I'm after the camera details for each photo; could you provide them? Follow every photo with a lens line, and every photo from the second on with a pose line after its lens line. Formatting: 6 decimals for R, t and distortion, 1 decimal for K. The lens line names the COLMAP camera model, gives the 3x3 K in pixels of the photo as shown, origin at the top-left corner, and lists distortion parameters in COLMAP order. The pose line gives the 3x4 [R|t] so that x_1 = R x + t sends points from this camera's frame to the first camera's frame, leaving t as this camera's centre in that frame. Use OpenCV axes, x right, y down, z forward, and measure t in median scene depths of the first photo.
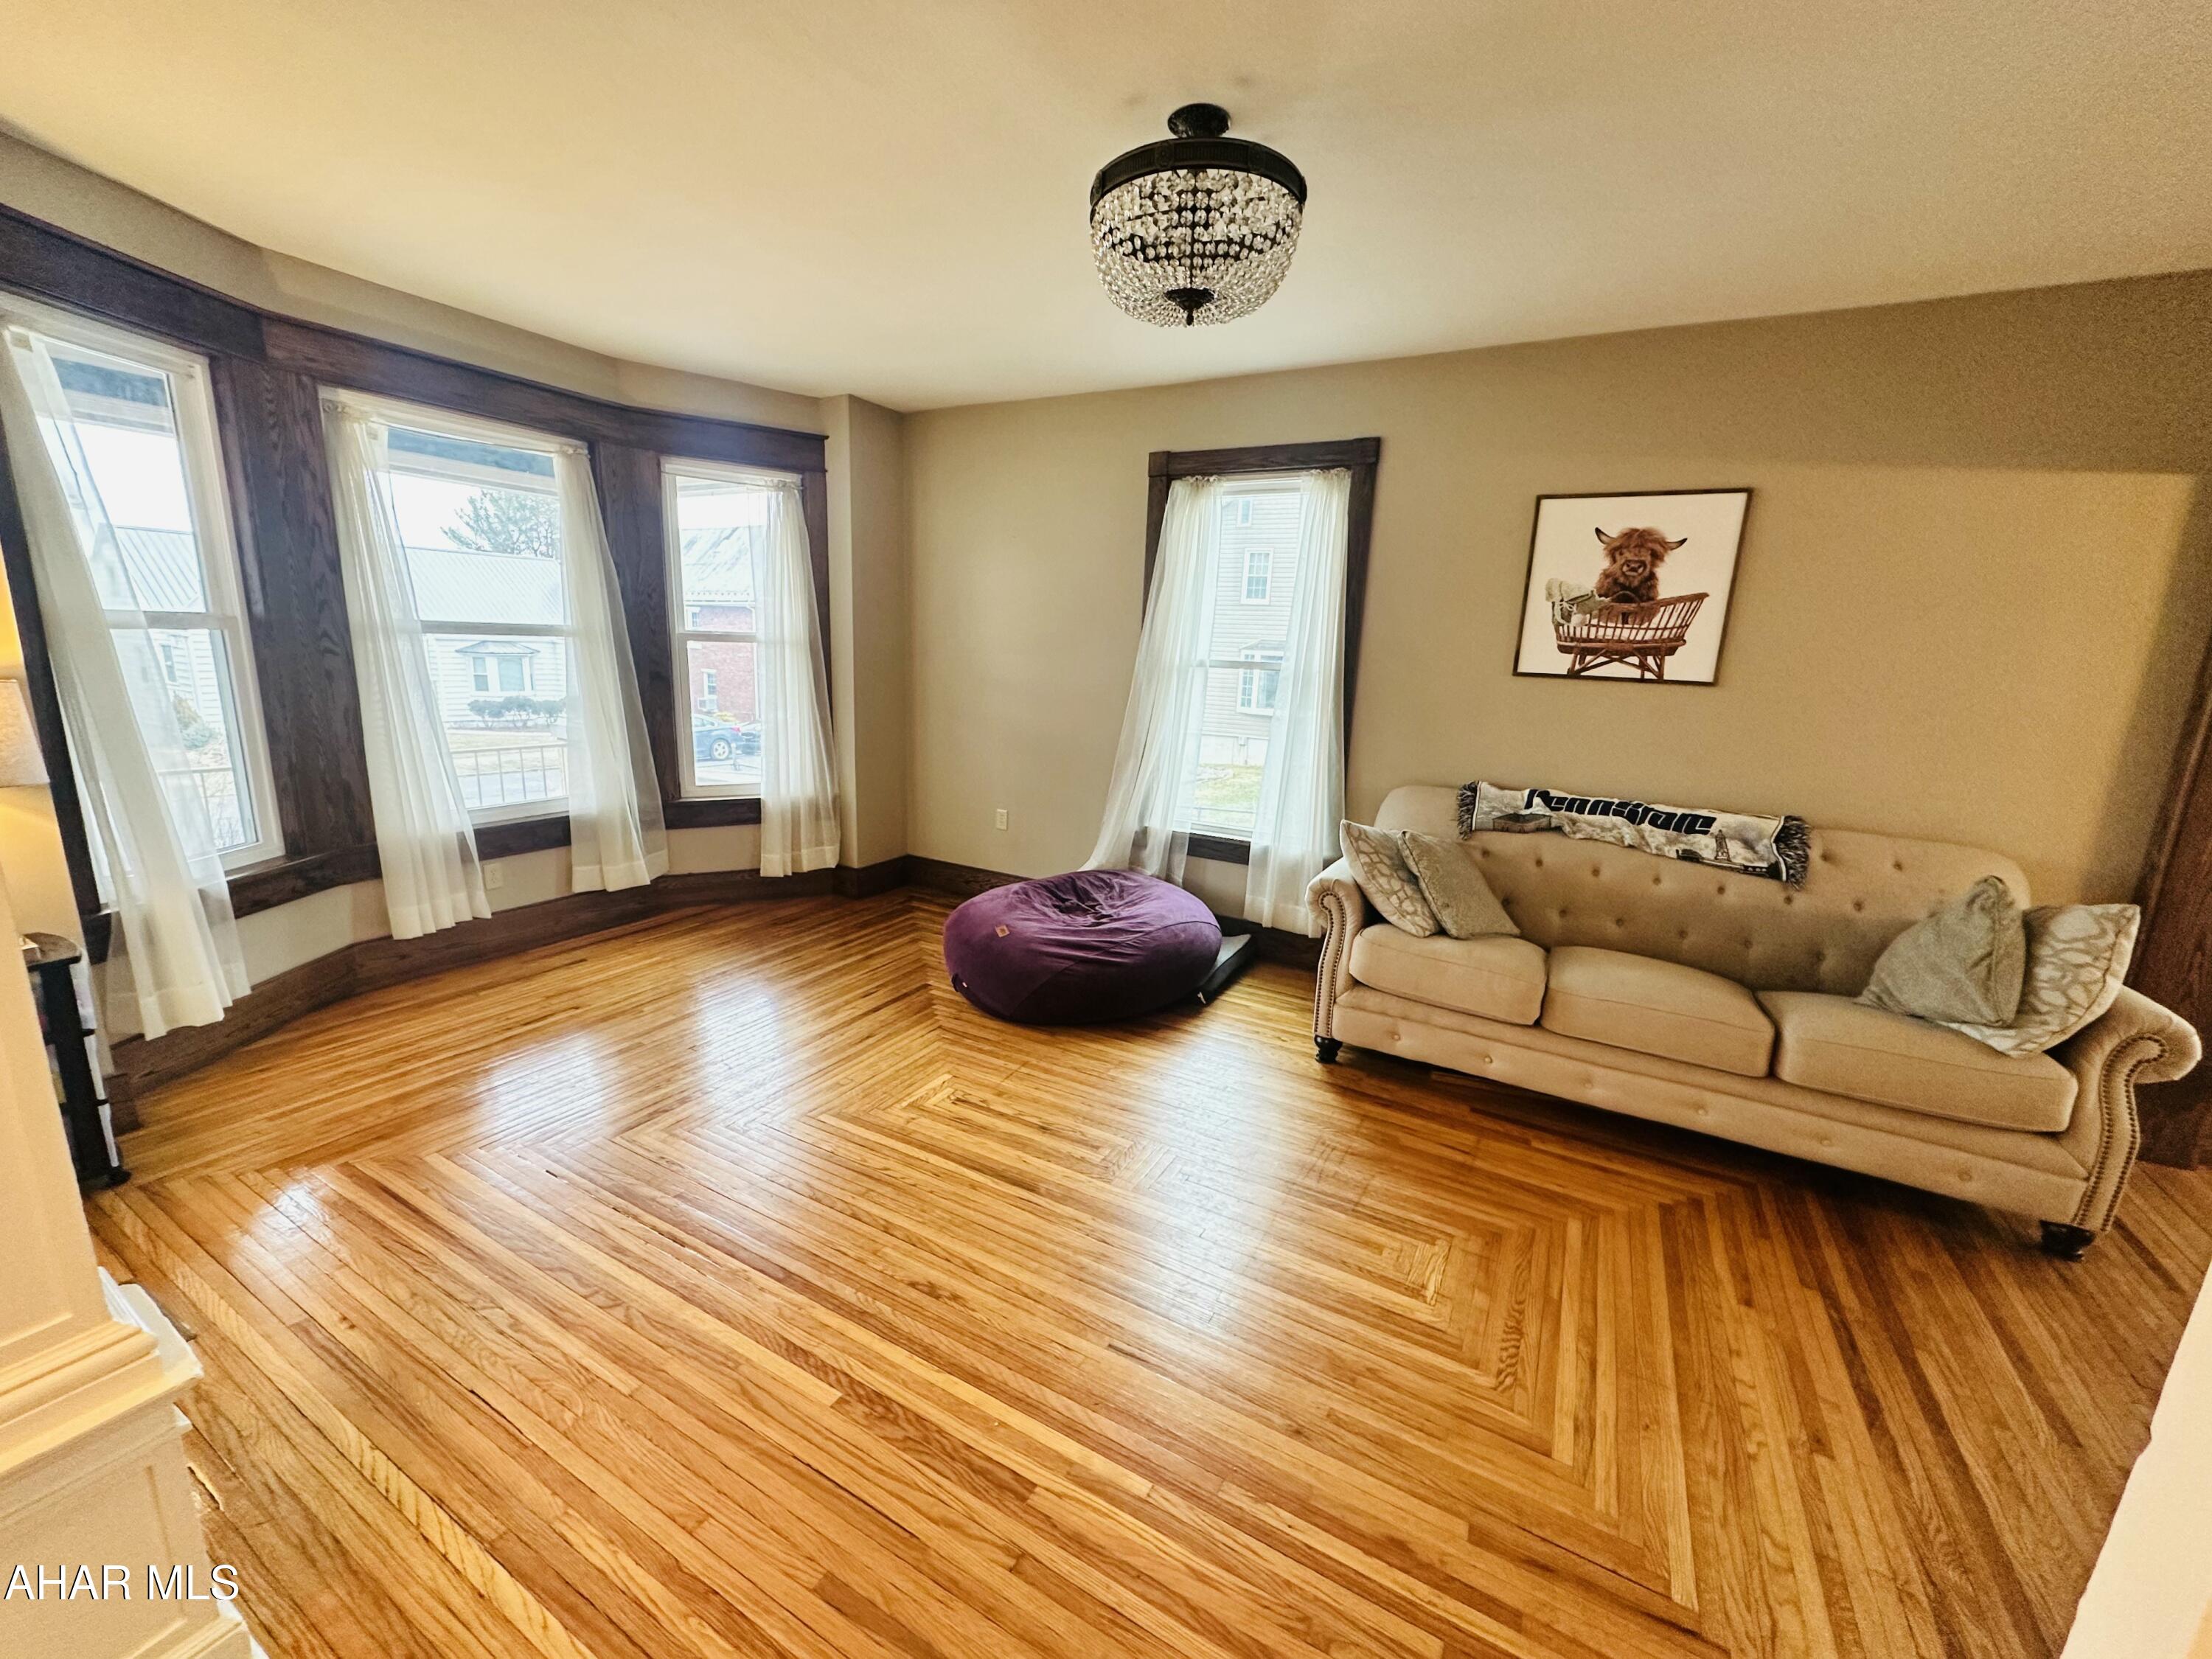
lens RADIAL K [[879.1, 0, 1106.0], [0, 879.1, 829.5], [0, 0, 1]] dist [0.000037, 0.000303]
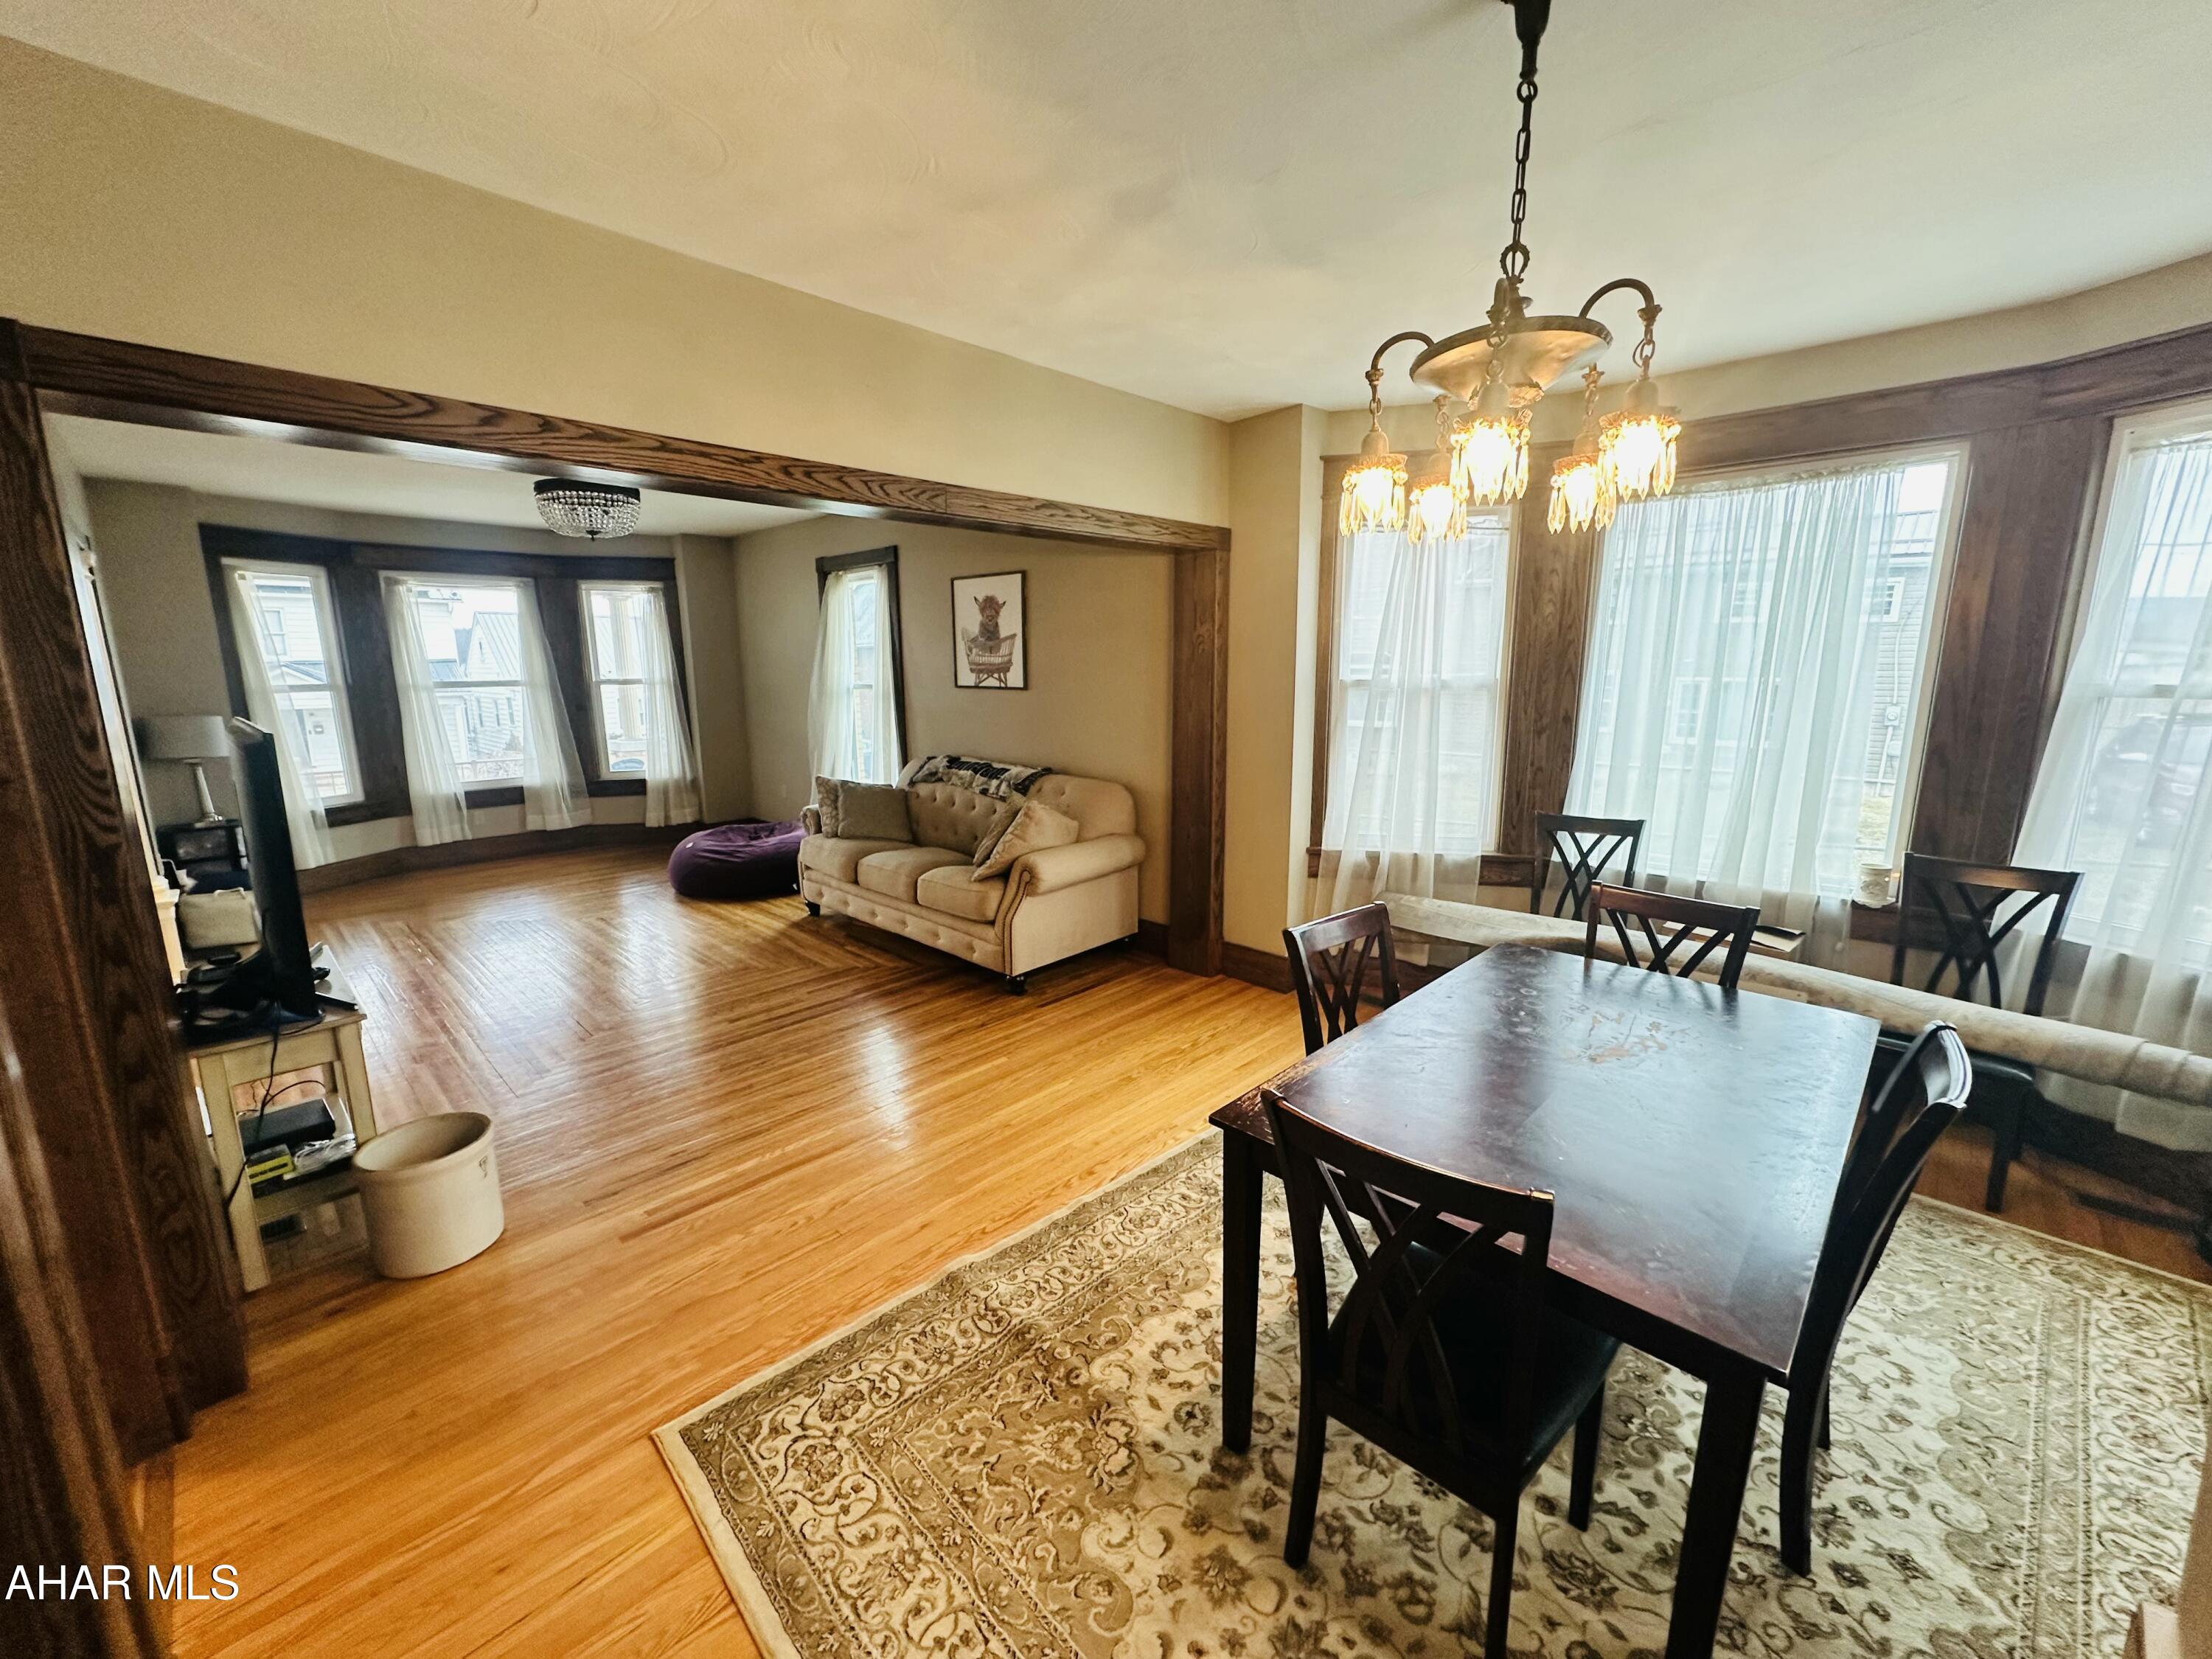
lens RADIAL K [[879.1, 0, 1106.0], [0, 879.1, 829.5], [0, 0, 1]] dist [0.000037, 0.000303]
pose [[0.966565, 0.001131, -0.256419, 1.217517], [-0.007402, 0.999697, -0.023489, 0.128935], [0.256314, 0.024602, 0.966280, -0.513161]]
